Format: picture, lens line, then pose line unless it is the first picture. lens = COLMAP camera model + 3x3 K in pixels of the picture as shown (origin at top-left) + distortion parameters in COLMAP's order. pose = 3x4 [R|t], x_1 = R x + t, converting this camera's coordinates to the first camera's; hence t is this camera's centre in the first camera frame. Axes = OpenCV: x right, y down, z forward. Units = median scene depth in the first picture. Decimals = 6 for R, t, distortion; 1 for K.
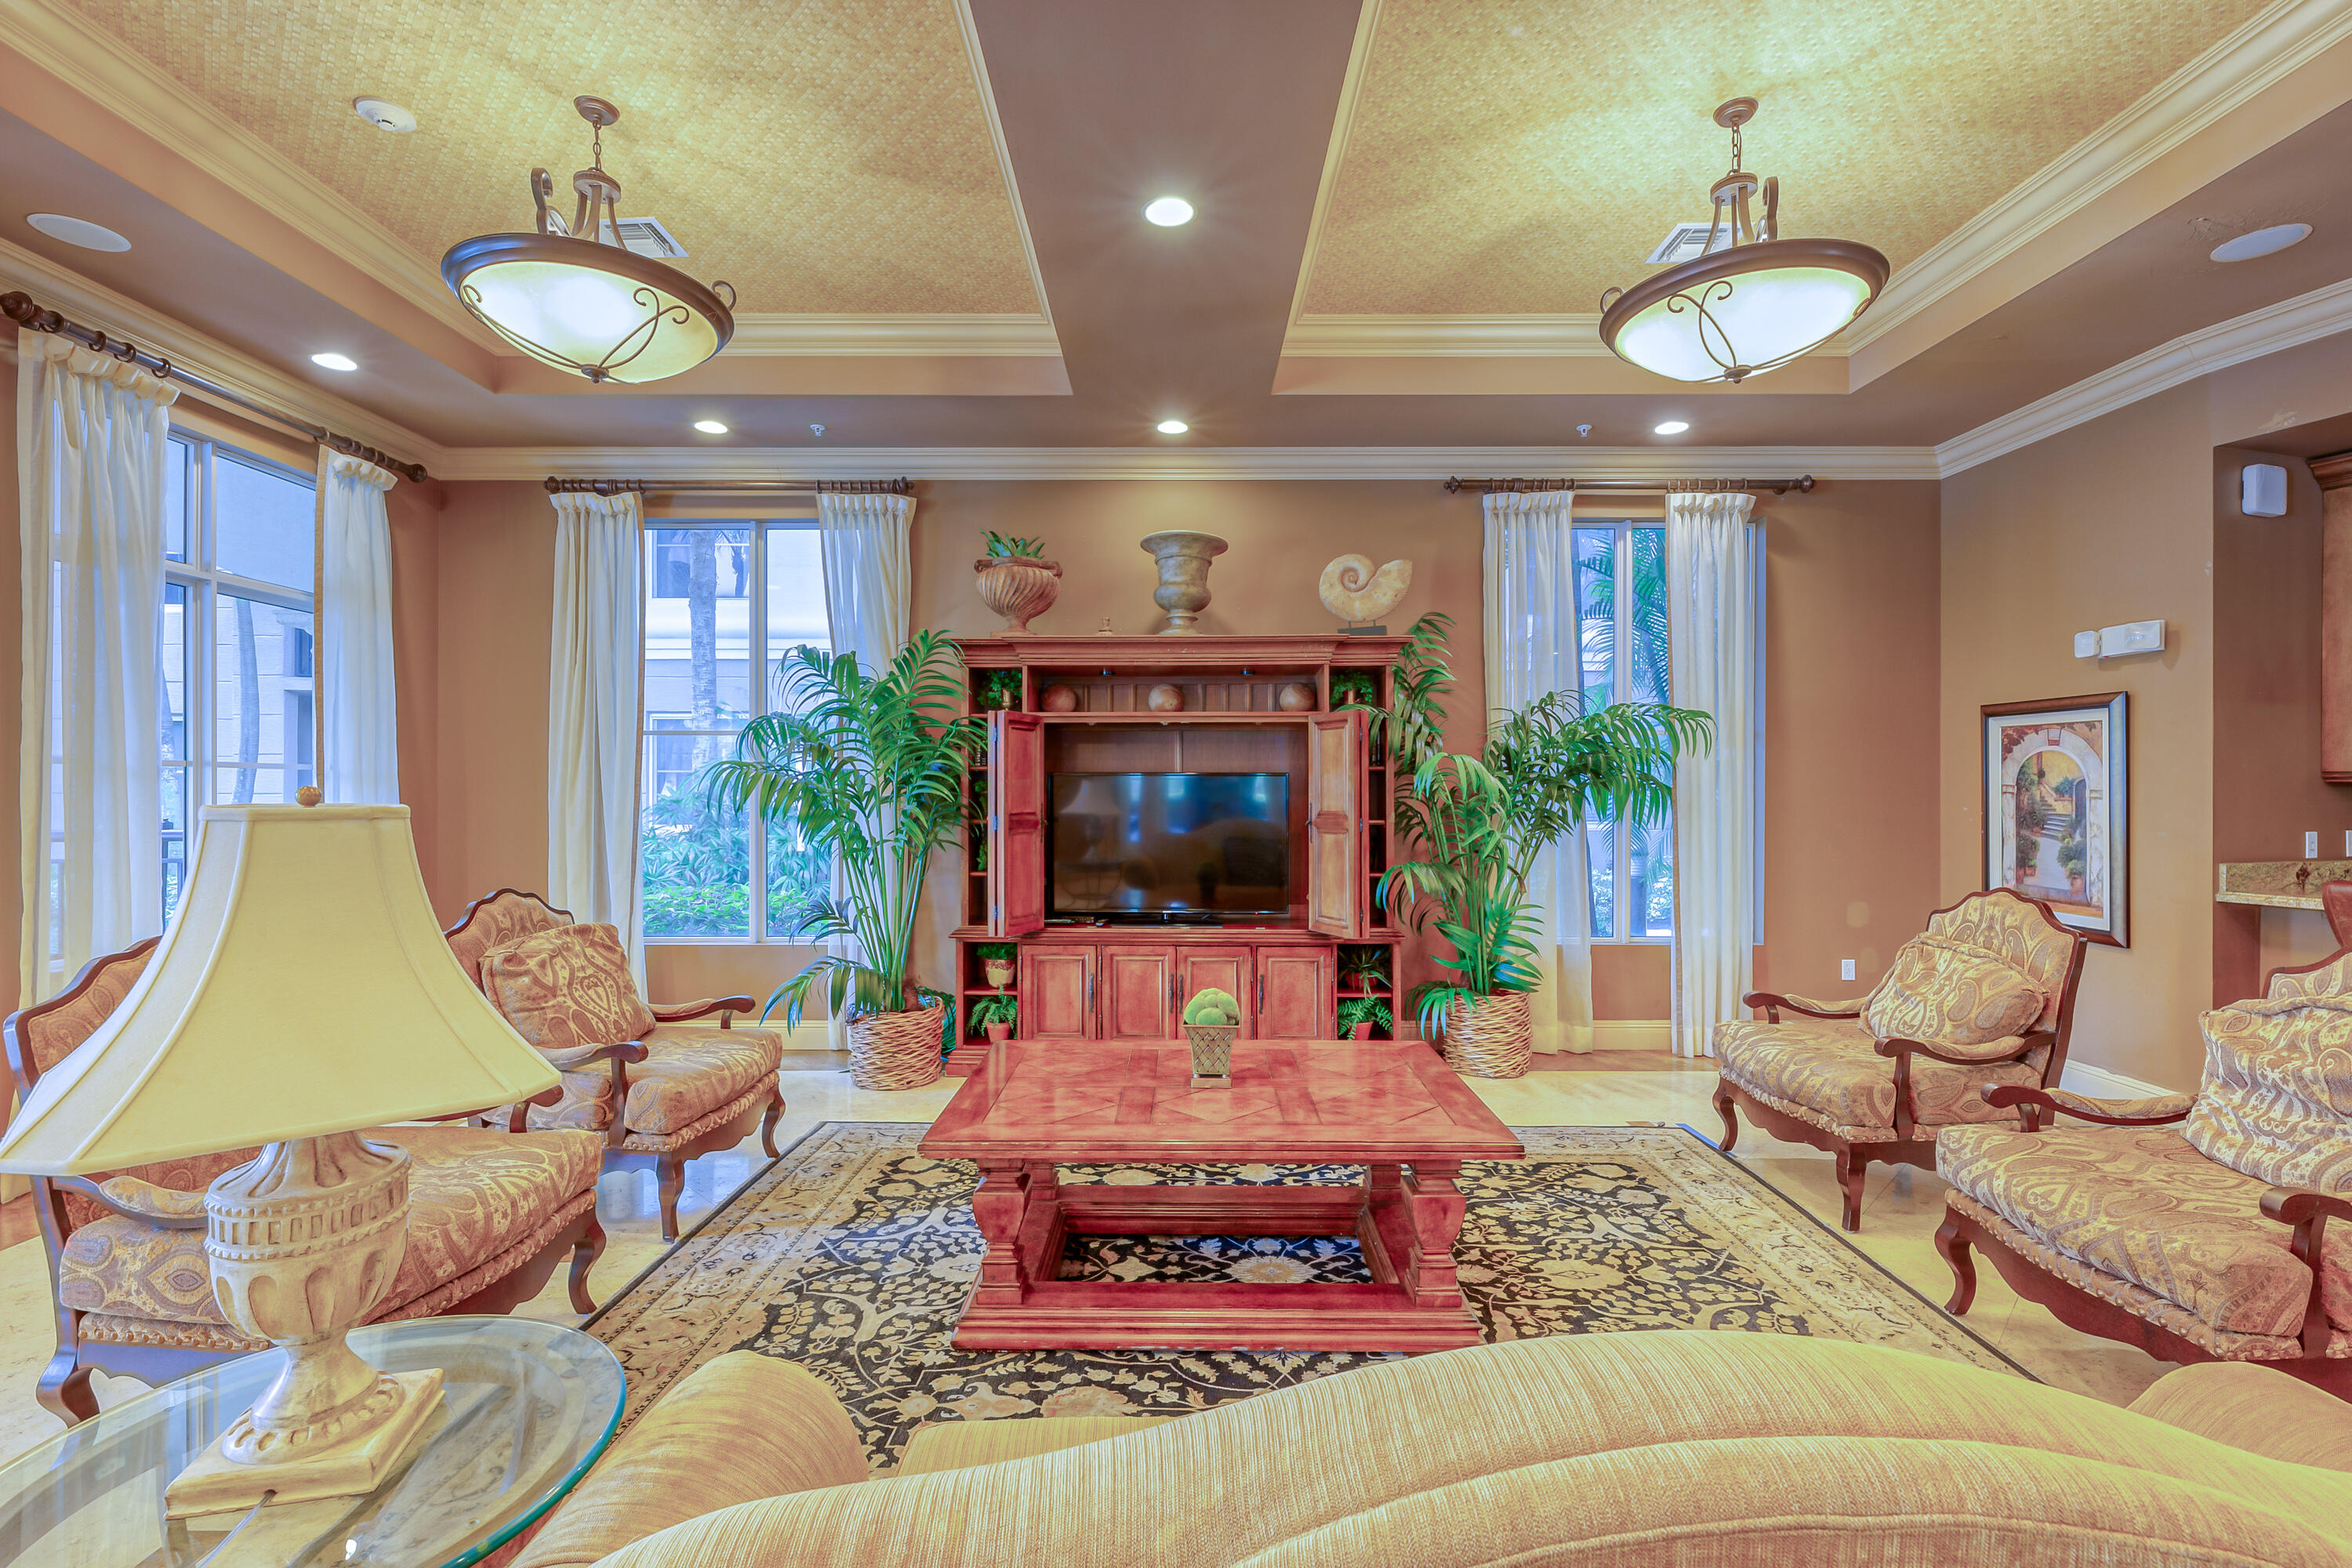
lens RADIAL K [[1049.8, 0, 1180.2], [0, 1049.8, 790.8], [0, 0, 1]] dist [-0.000877, 0.000309]
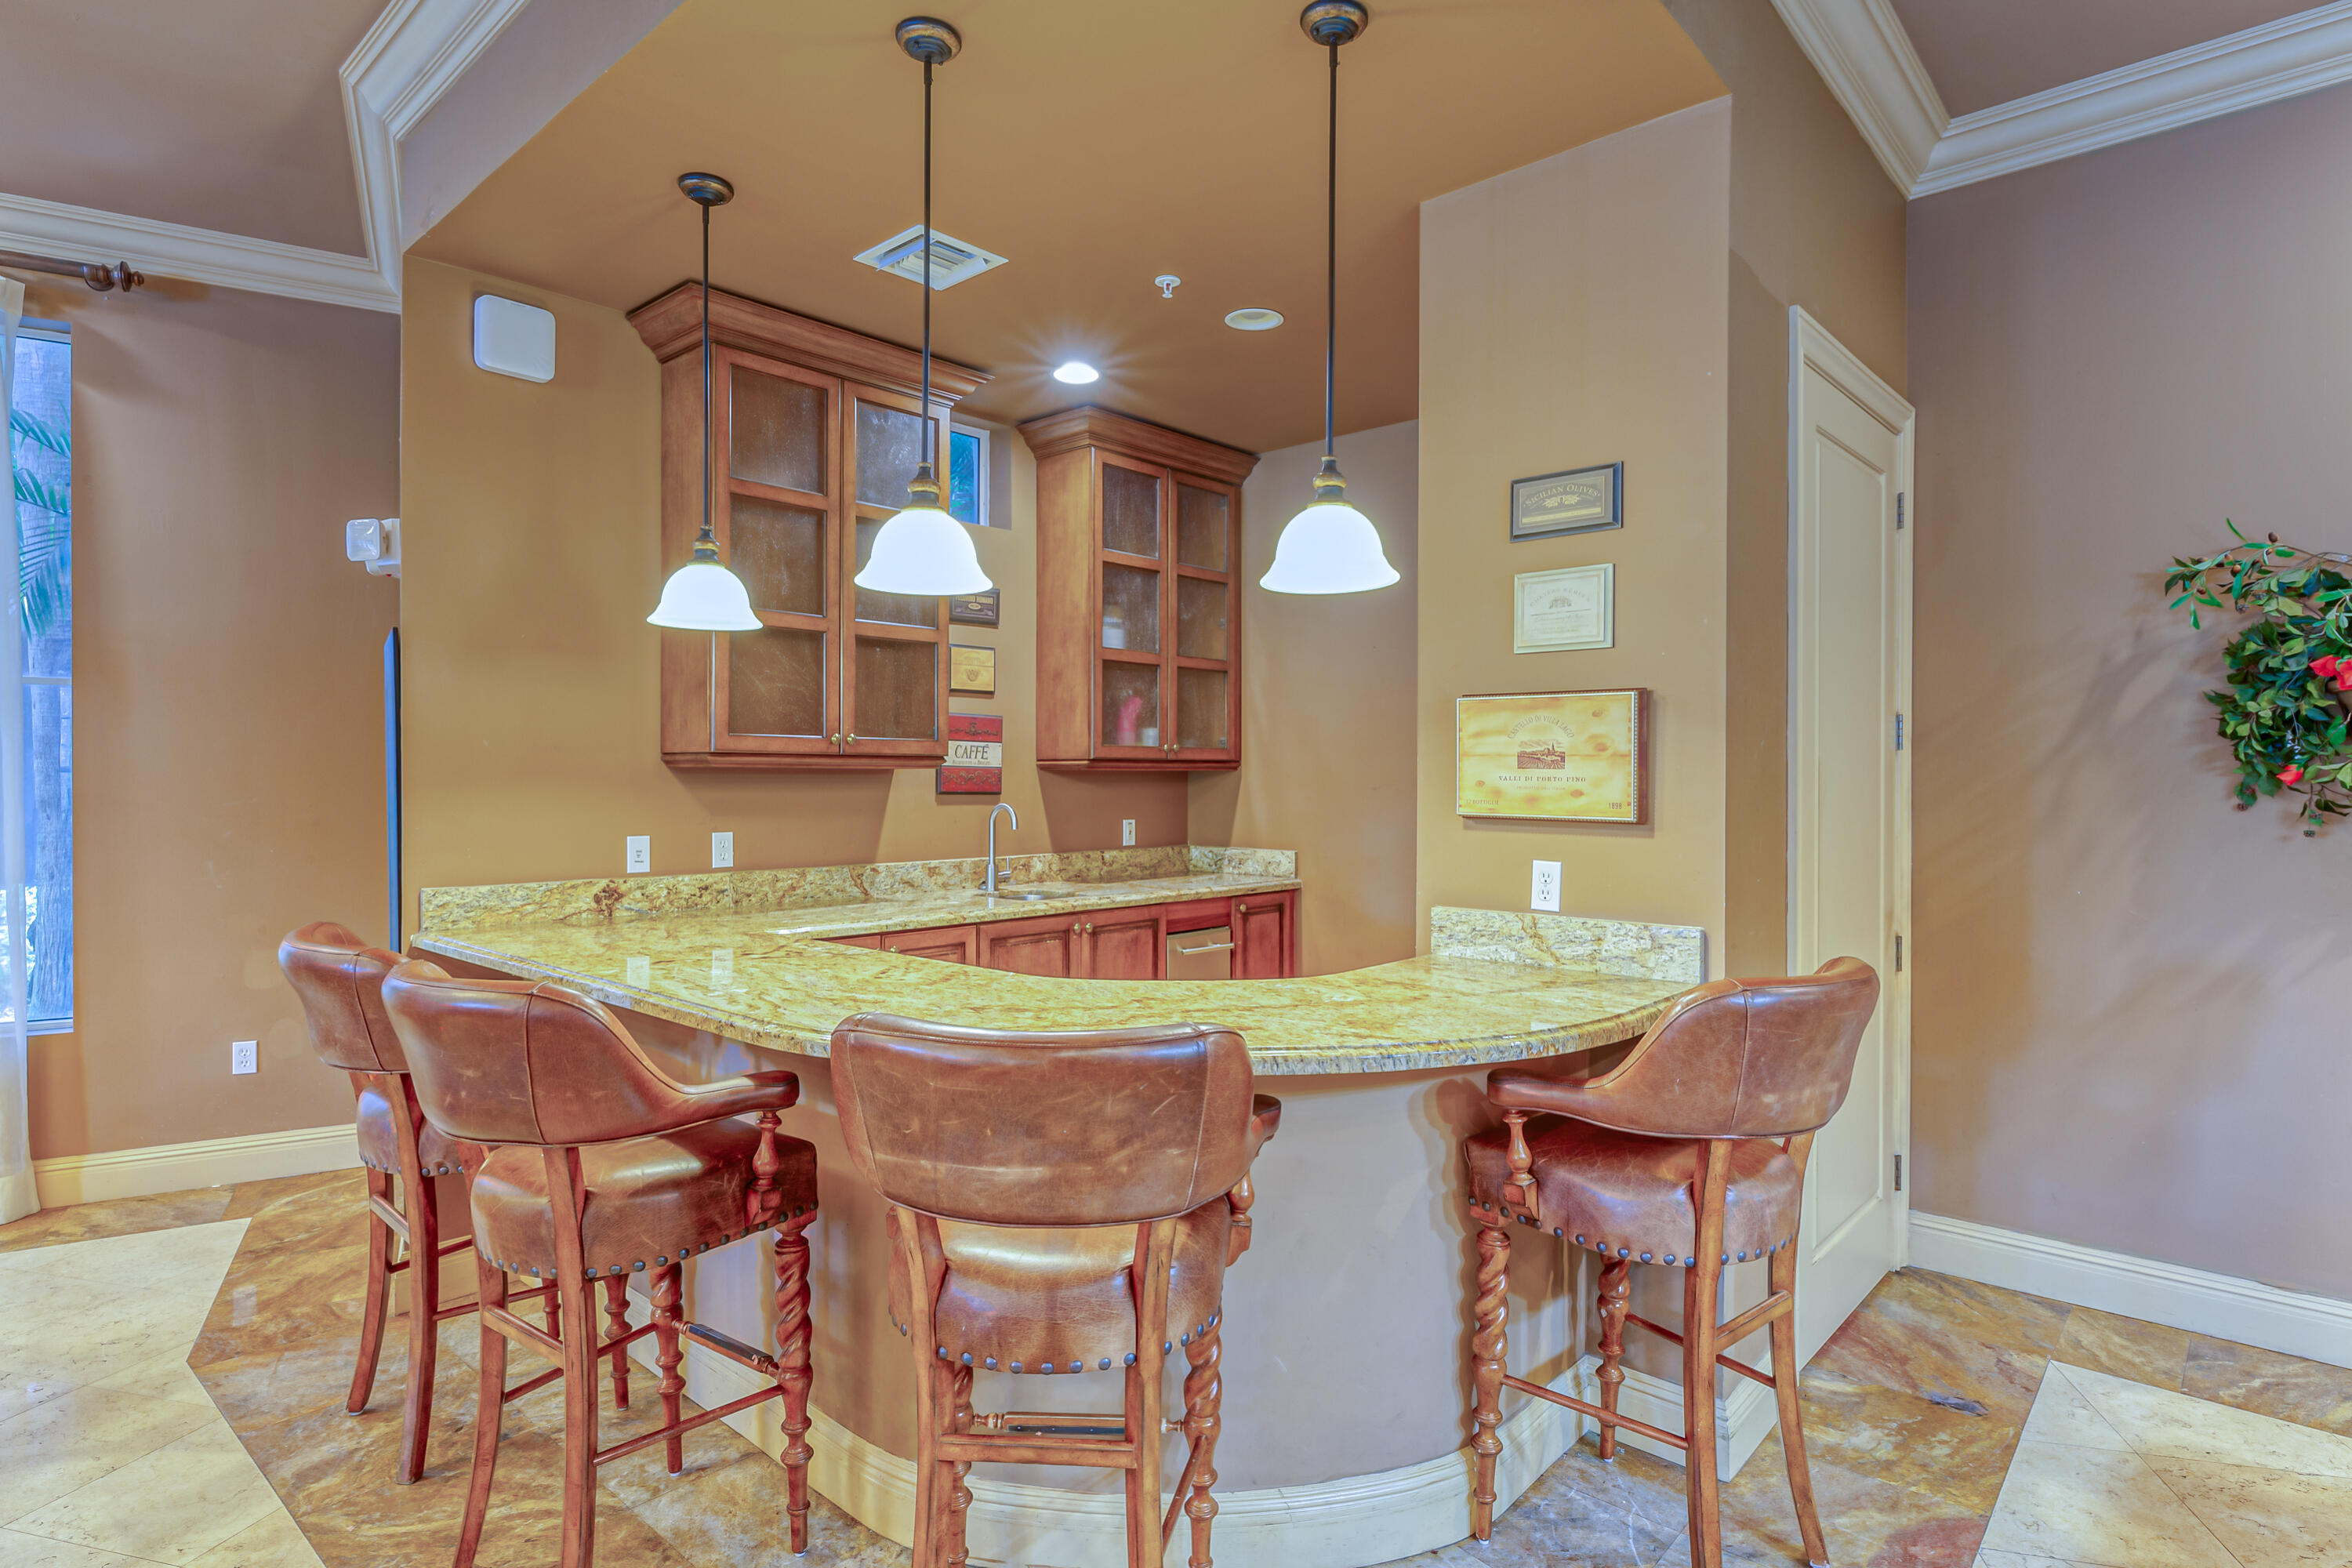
lens RADIAL K [[1236.1, 0, 1175.2], [0, 1236.1, 786.8], [0, 0, 1]] dist [-0.001311, -0.001120]
pose [[0.863073, -0.001434, 0.505077, 0.814681], [-0.002478, 0.999972, 0.007074, -0.001305], [-0.505073, -0.007357, 0.863045, 0.070012]]
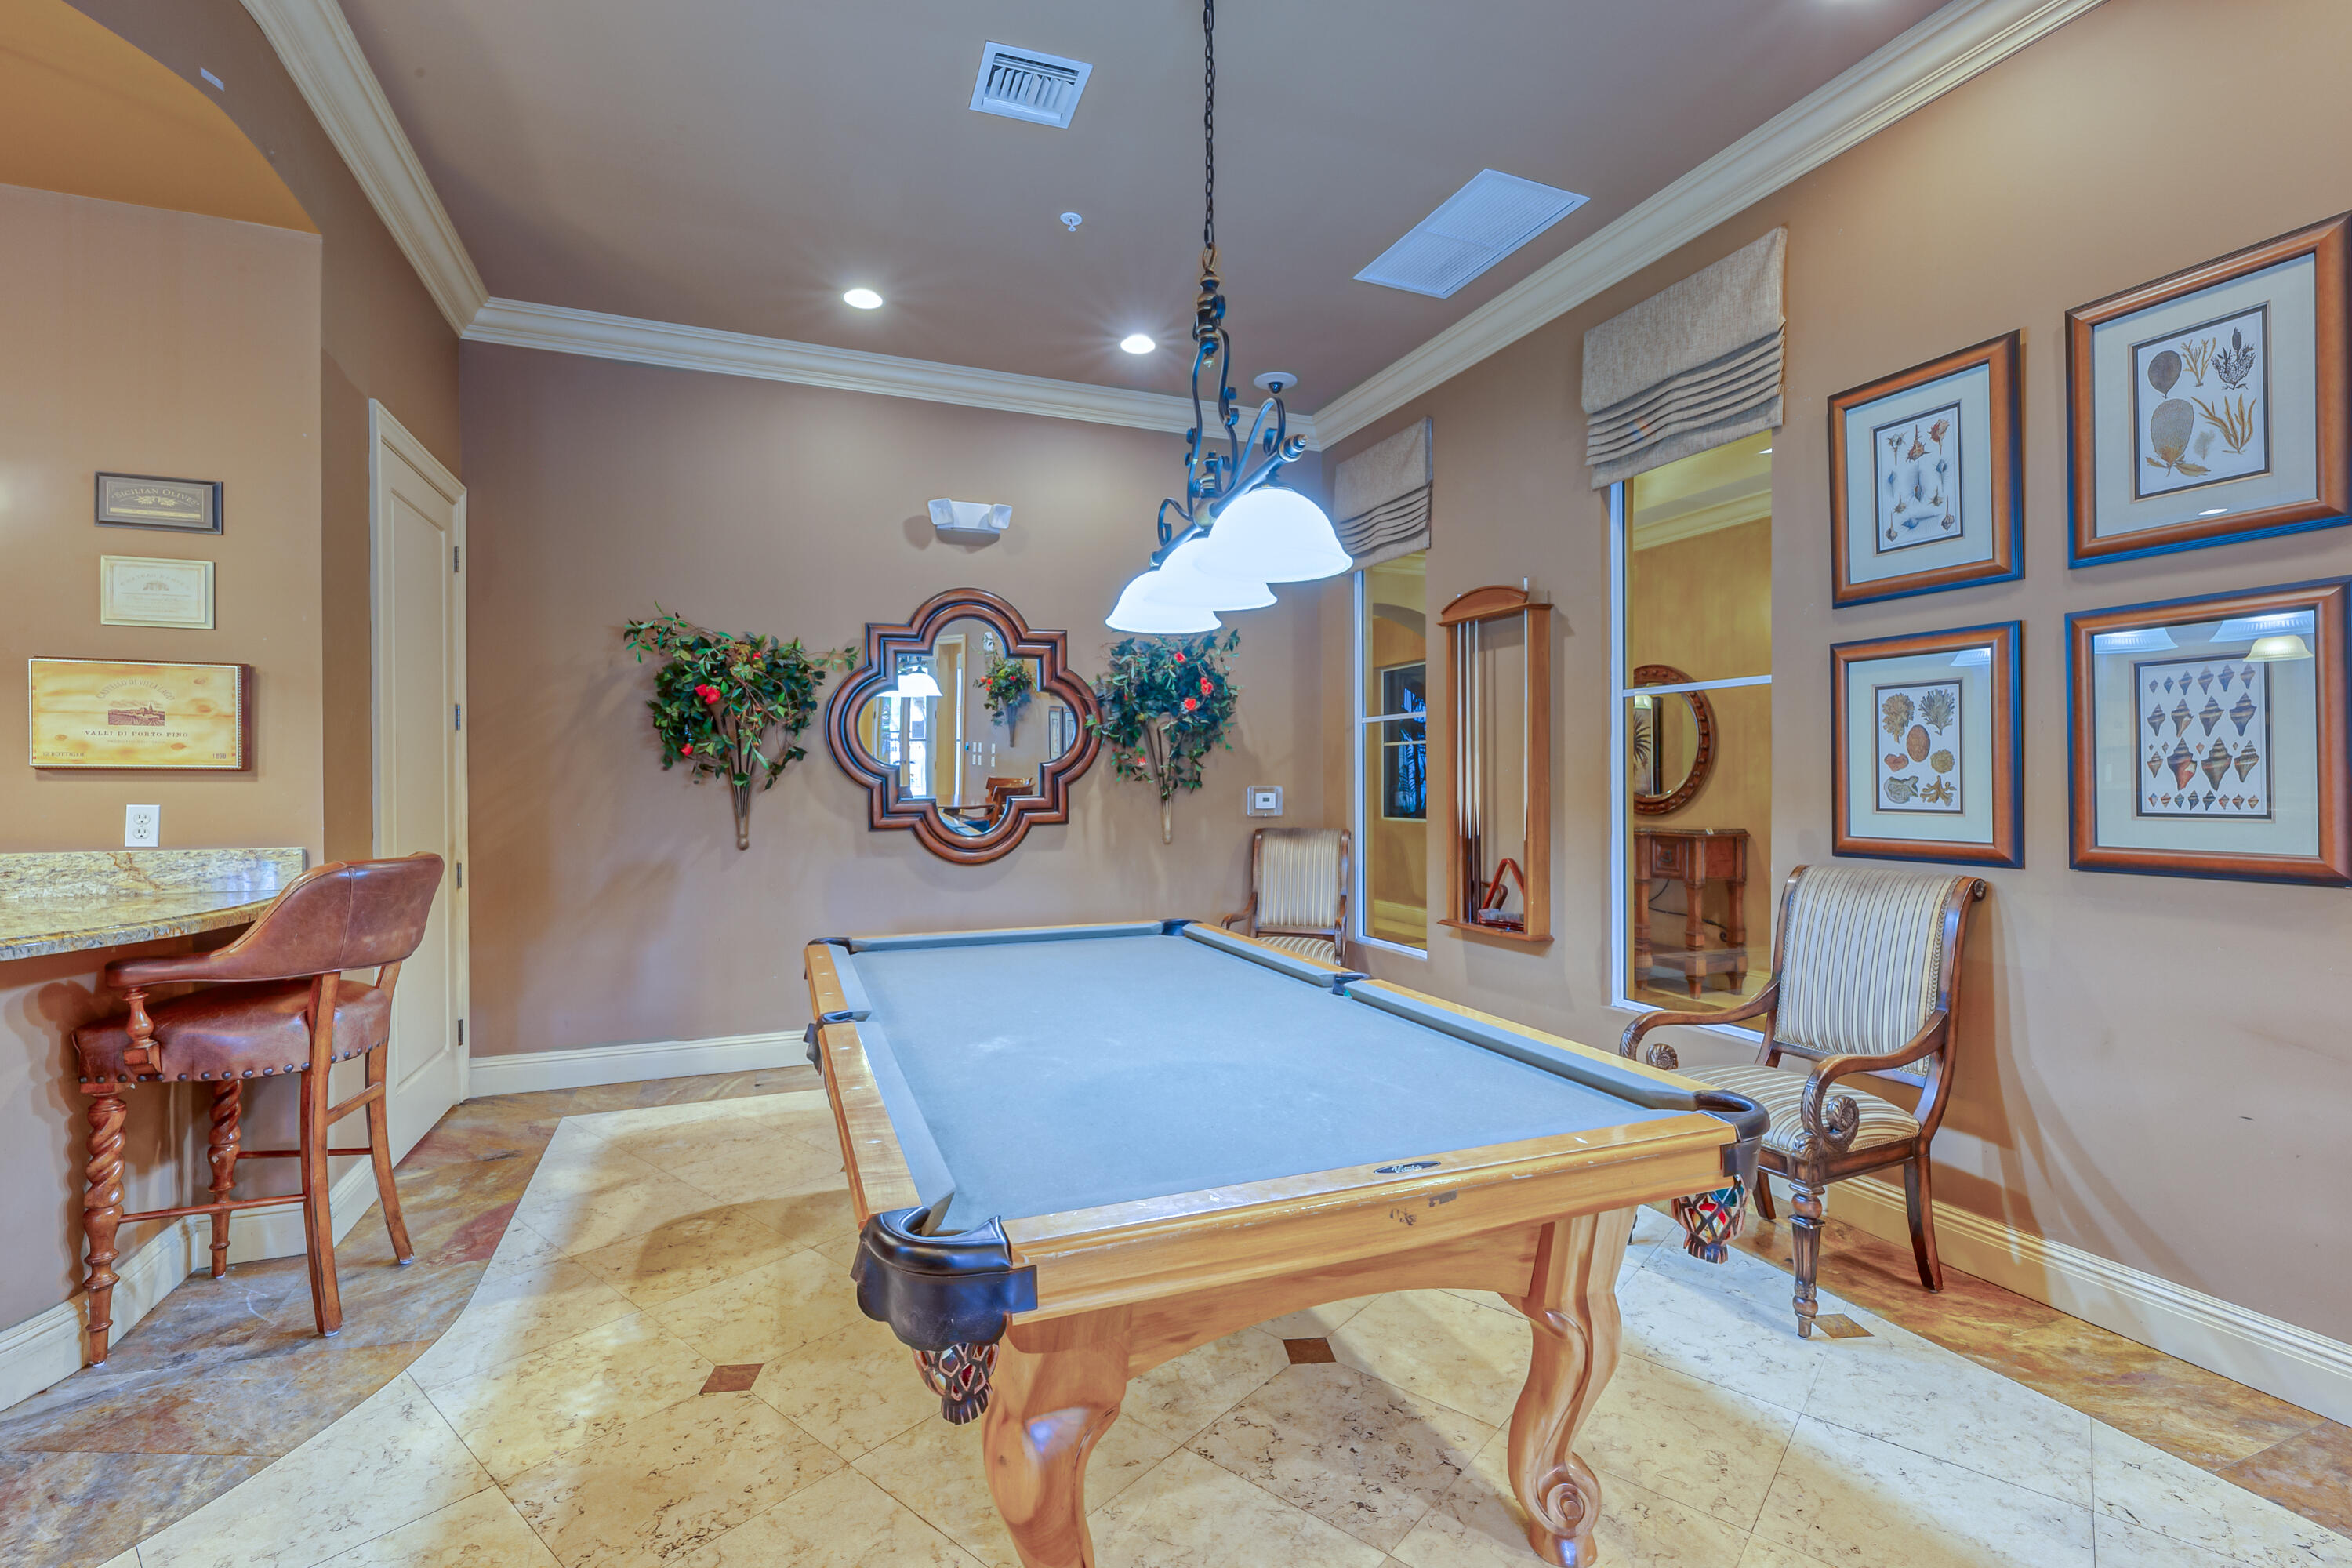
lens RADIAL K [[1049.8, 0, 1175.2], [0, 1049.8, 785.8], [0, 0, 1]] dist [-0.000877, 0.000309]
pose [[-0.084669, -0.002889, 0.996405, 0.650862], [0.003524, 0.999989, 0.003199, 0.024347], [-0.996403, 0.003783, -0.084658, -0.025597]]
